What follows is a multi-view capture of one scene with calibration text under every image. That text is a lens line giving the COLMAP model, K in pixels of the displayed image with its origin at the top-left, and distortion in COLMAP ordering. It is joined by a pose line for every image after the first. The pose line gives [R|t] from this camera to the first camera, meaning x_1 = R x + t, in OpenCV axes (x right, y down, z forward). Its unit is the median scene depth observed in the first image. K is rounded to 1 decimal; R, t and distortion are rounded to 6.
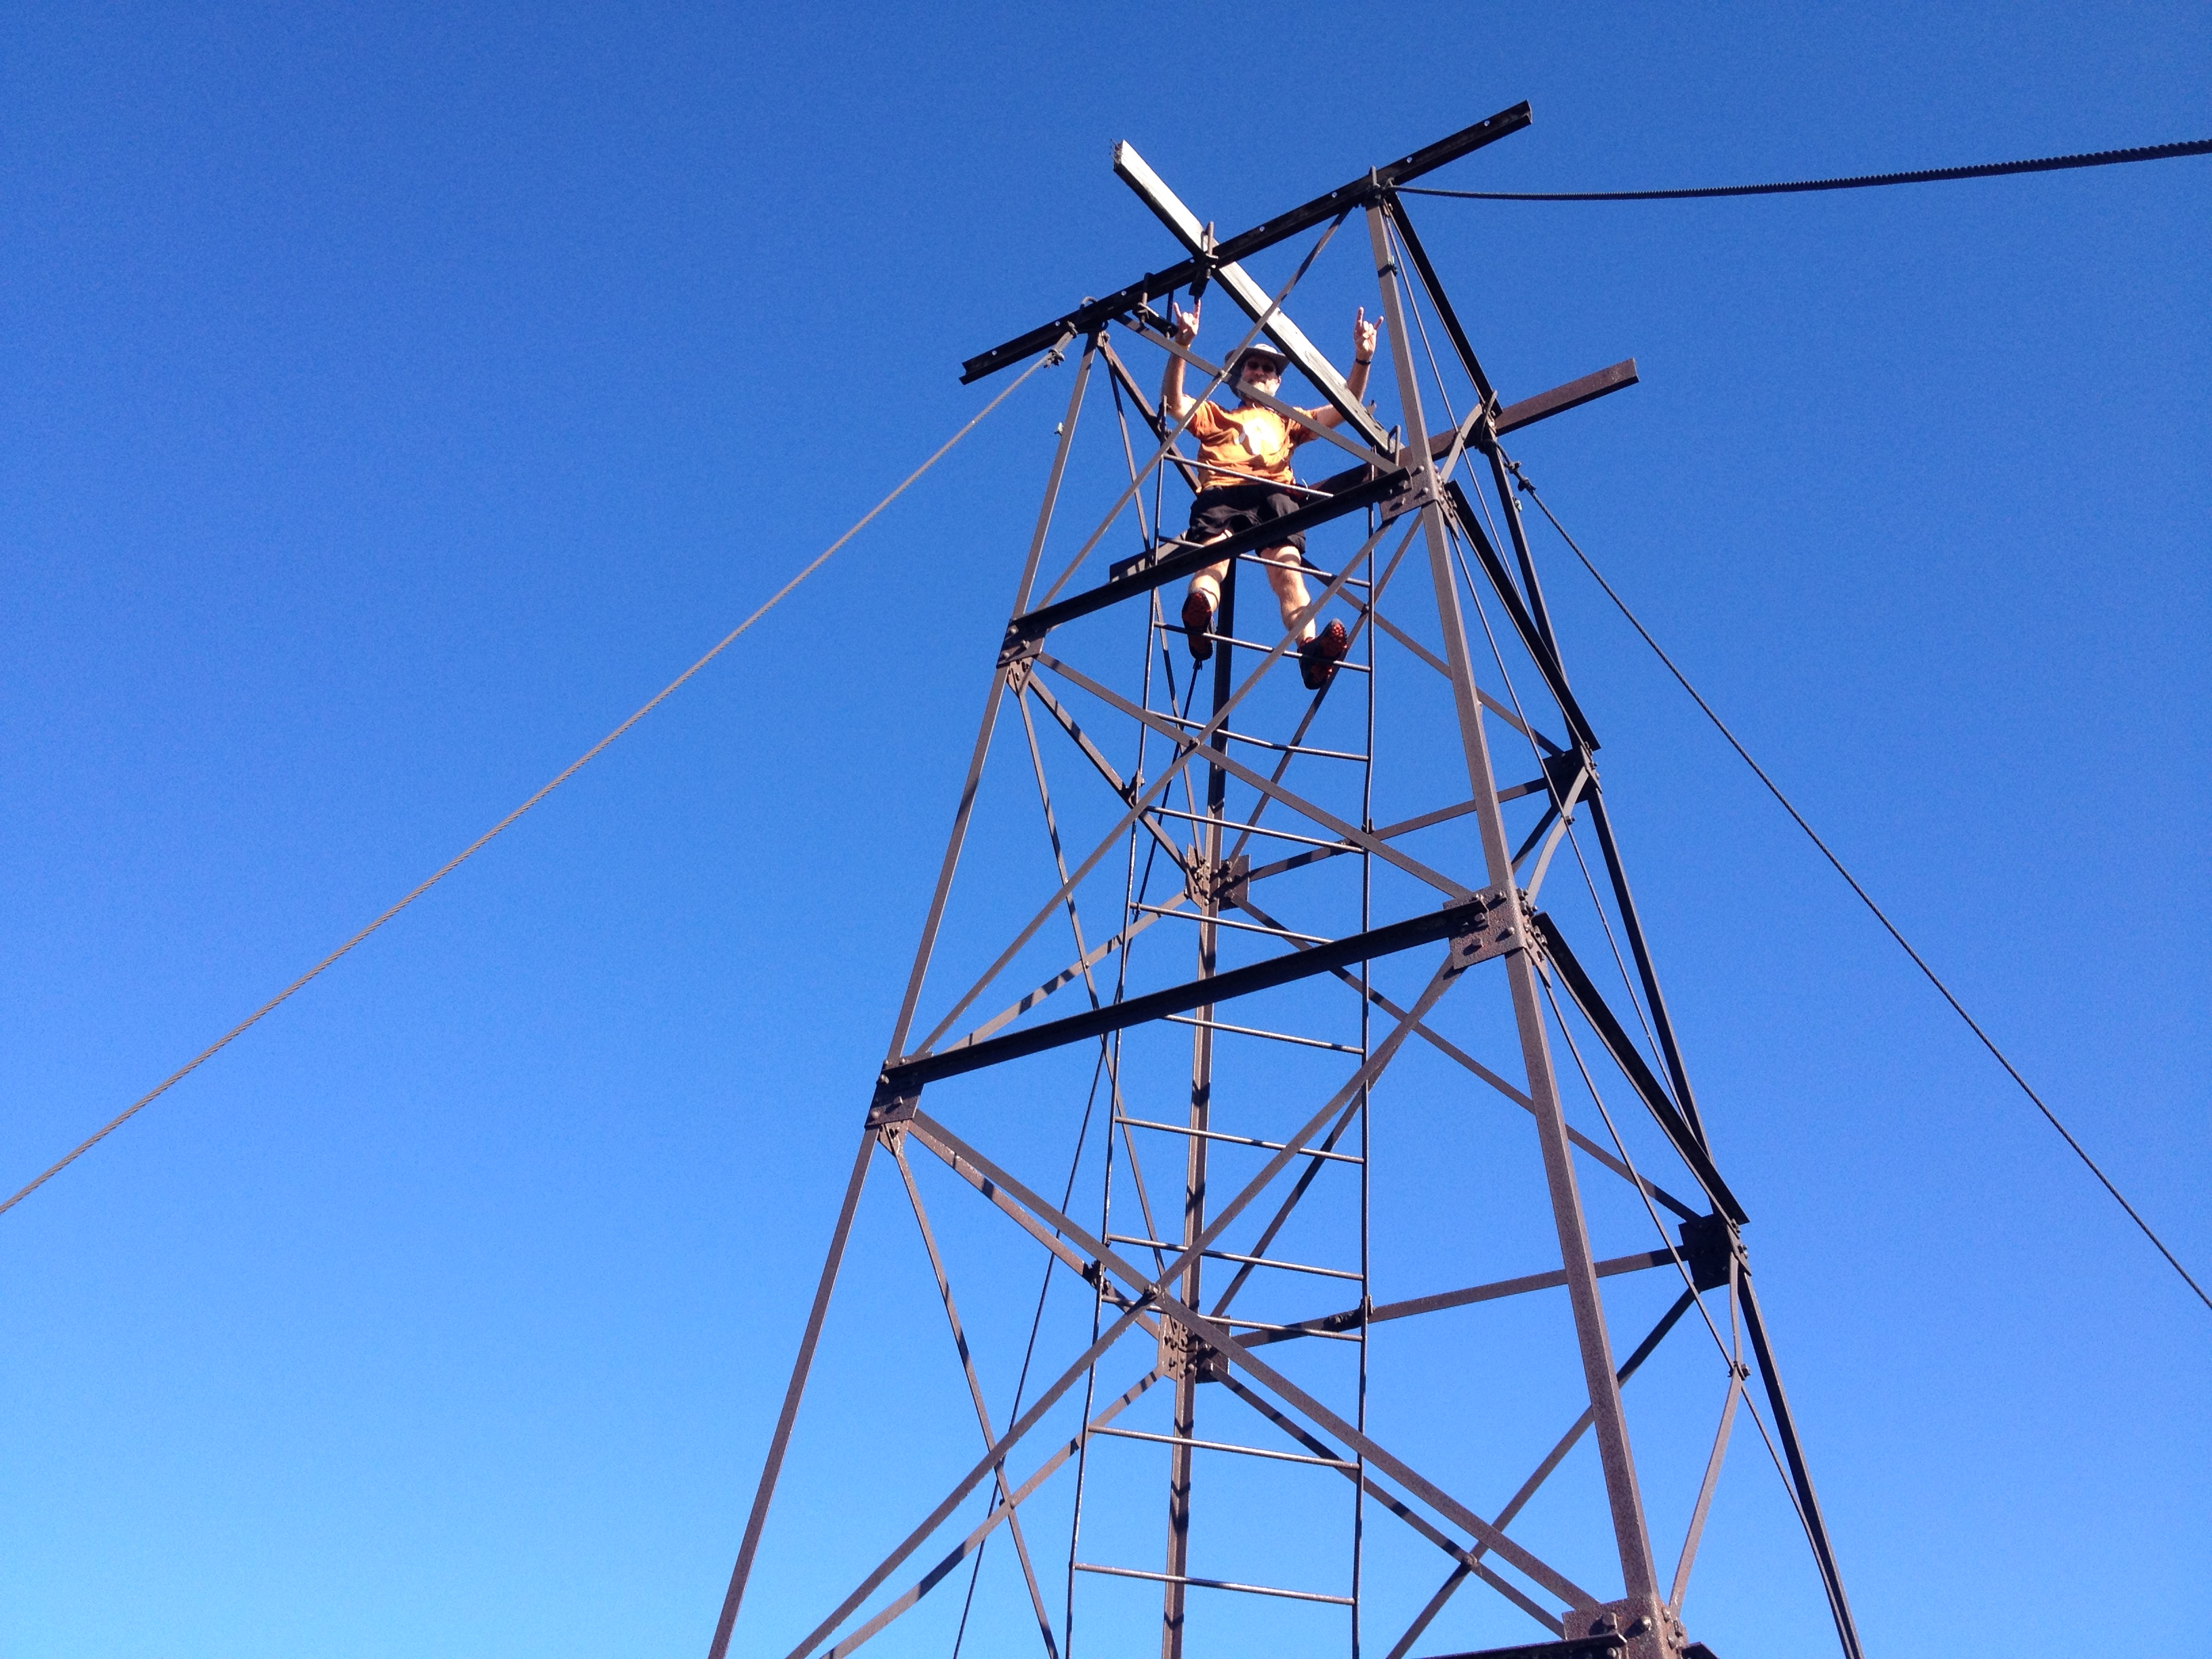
lens RADIAL K [[1999.8, 0, 1107.3], [0, 1999.8, 828.1], [0, 0, 1]] dist [0.018910, 0.000000]
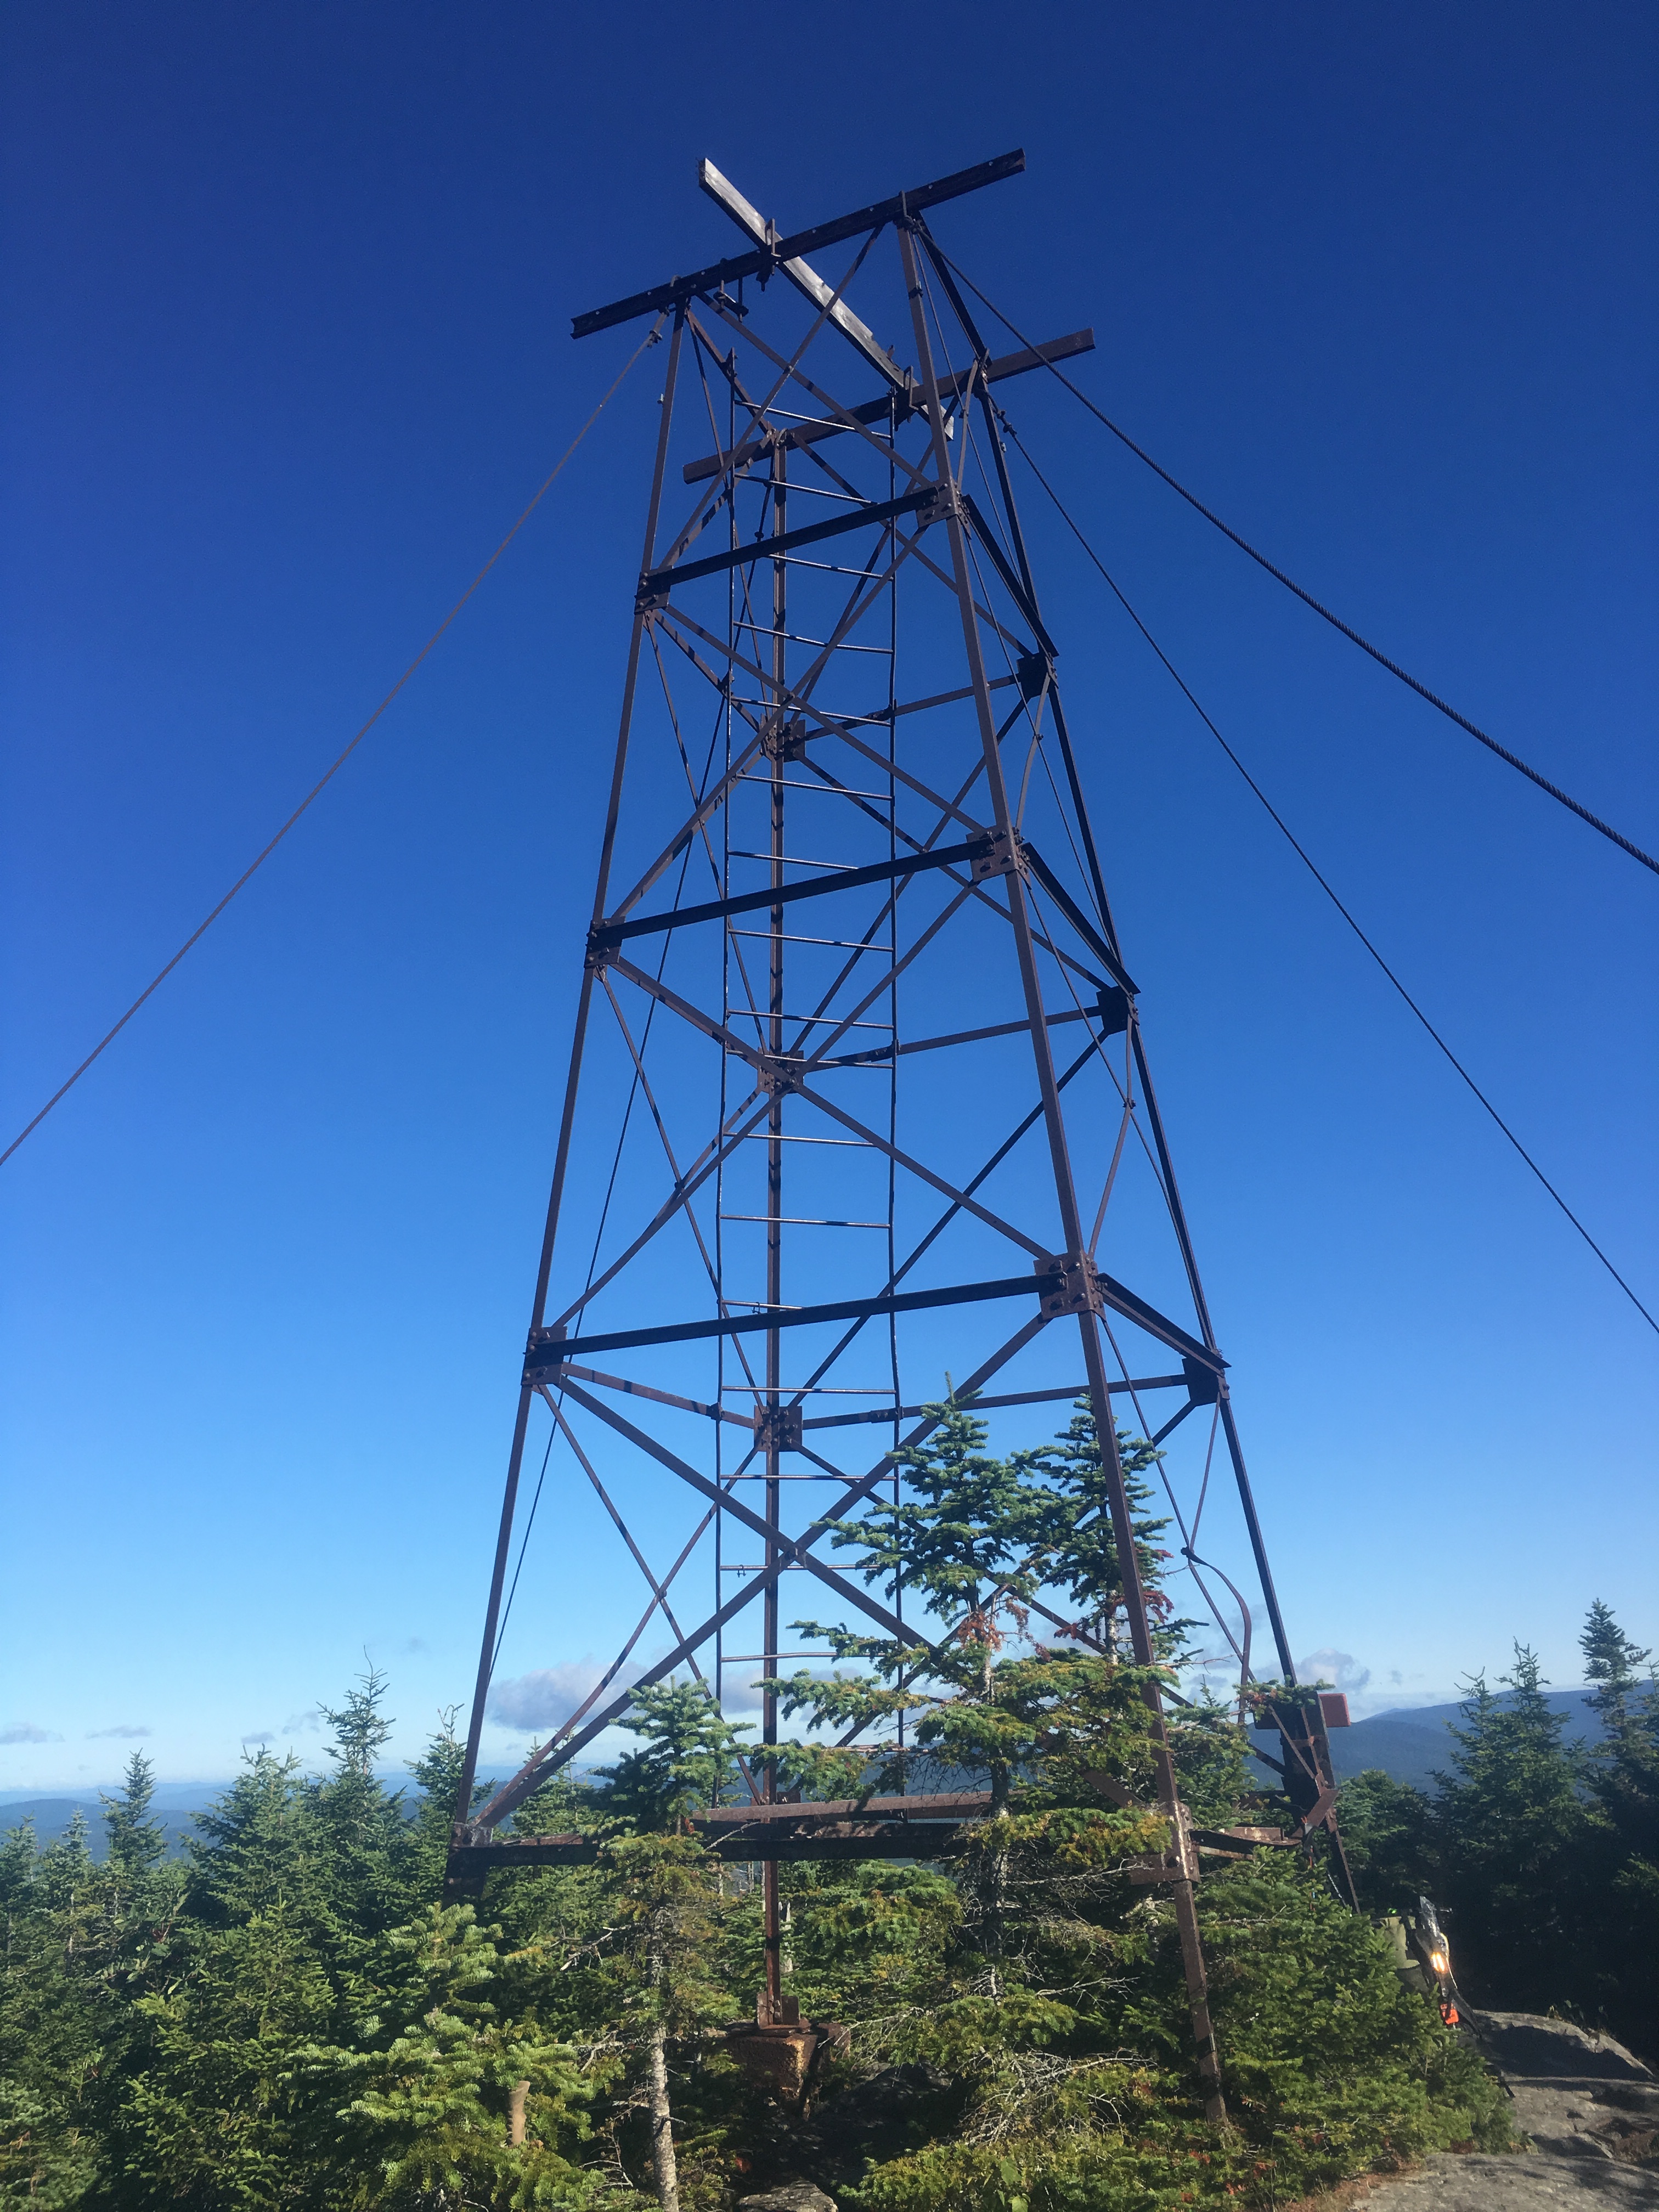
lens RADIAL K [[1869.0, 0, 827.0], [0, 1869.0, 1107.3], [0, 0, 1]] dist [-0.064922, -0.000440]
pose [[0.990338, -0.047311, 0.130357, -0.105369], [0.000681, 0.941651, 0.336590, -0.187445], [-0.138675, -0.333249, 0.932585, -0.316281]]
